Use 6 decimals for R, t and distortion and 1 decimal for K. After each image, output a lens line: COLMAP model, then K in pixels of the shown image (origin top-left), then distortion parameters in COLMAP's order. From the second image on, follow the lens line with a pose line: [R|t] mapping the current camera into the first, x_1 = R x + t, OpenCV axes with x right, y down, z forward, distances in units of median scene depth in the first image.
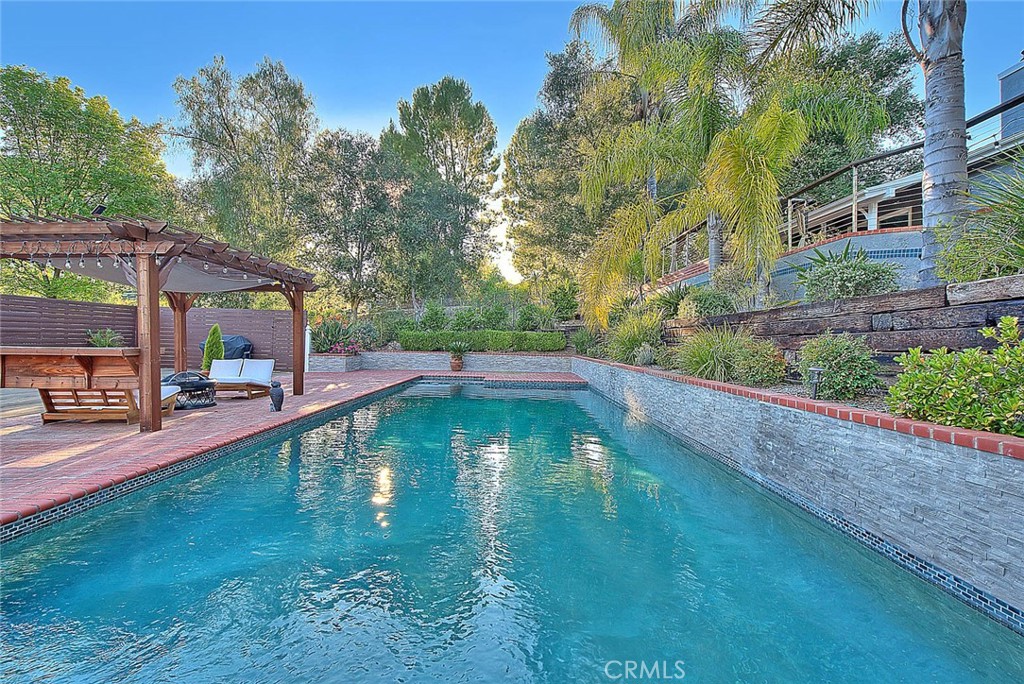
lens RADIAL K [[430.3, 0, 512.0], [0, 430.3, 342.0], [0, 0, 1]] dist [-0.000933, -0.000097]
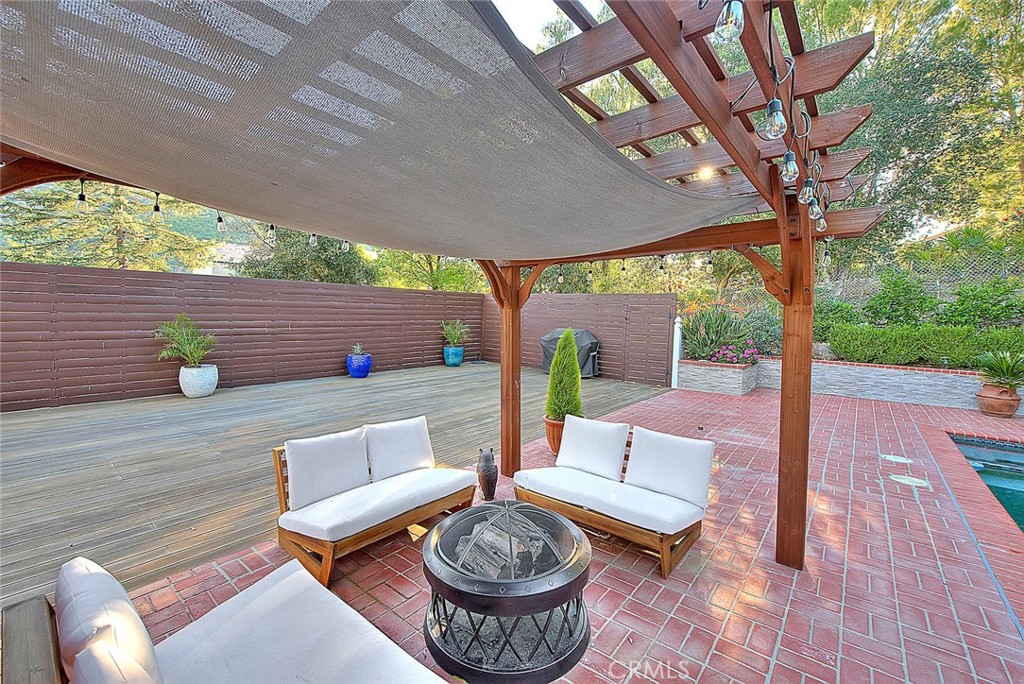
lens RADIAL K [[430.3, 0, 512.0], [0, 430.3, 342.0], [0, 0, 1]] dist [-0.000933, -0.000097]
pose [[0.768935, 0.039973, -0.638077, -0.255936], [-0.012348, 0.998786, 0.047689, -0.027342], [0.639208, -0.028791, 0.768495, 0.352904]]
